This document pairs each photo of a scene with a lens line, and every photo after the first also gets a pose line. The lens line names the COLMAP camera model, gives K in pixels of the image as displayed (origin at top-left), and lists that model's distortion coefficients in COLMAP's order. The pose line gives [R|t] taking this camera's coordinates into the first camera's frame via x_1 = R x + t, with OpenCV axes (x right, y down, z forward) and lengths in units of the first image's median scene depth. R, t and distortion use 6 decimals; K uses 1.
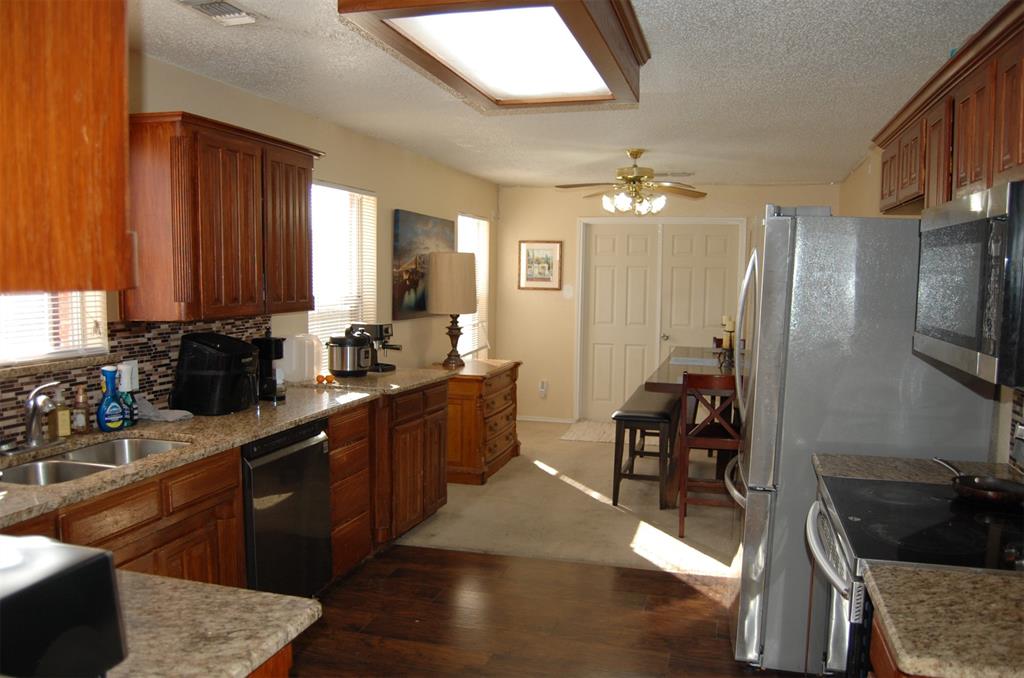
lens RADIAL K [[804.1, 0, 518.0], [0, 804.1, 341.4], [0, 0, 1]] dist [-0.081581, 0.011118]
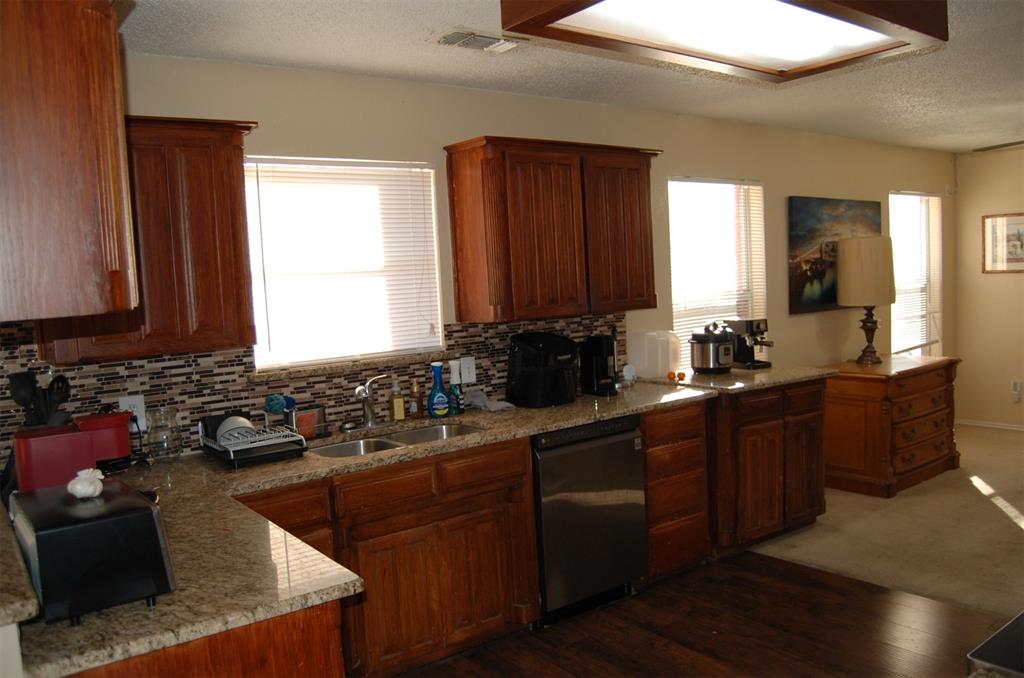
lens RADIAL K [[804.1, 0, 518.0], [0, 804.1, 341.4], [0, 0, 1]] dist [-0.081581, 0.011118]
pose [[0.795311, -0.002392, -0.606196, 0.196662], [0.008206, 0.999943, 0.006820, -0.004349], [0.606145, -0.010398, 0.795286, 0.077992]]
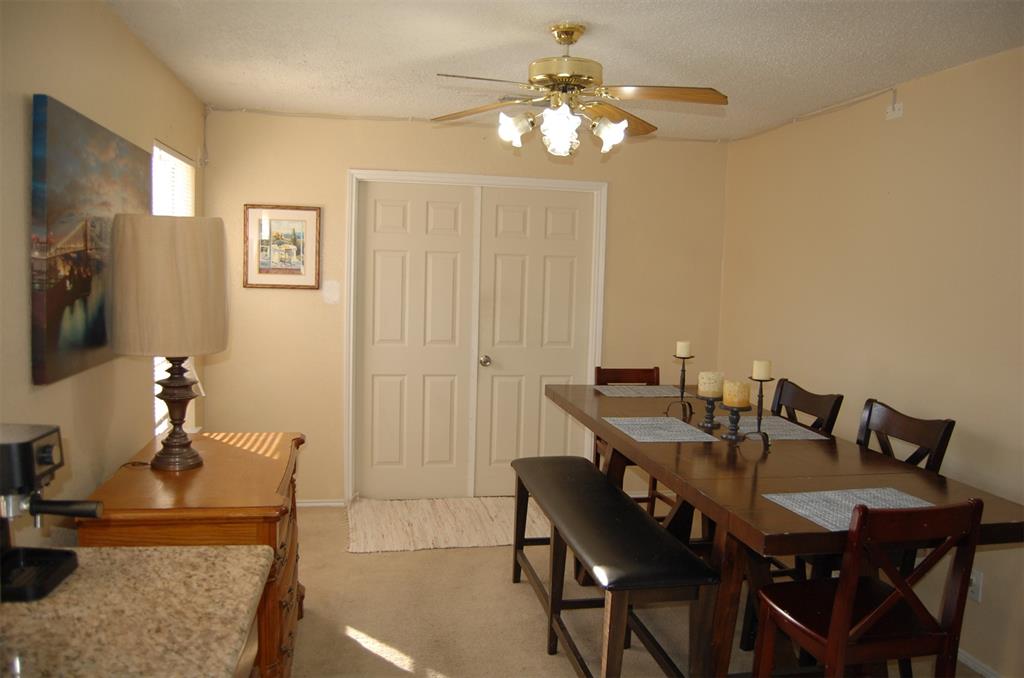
lens RADIAL K [[804.1, 0, 518.0], [0, 804.1, 341.4], [0, 0, 1]] dist [-0.081581, 0.011118]
pose [[0.895609, -0.028018, 0.443959, -0.141908], [0.018818, 0.999507, 0.025117, -0.065175], [-0.444444, -0.014140, 0.895695, 0.700783]]
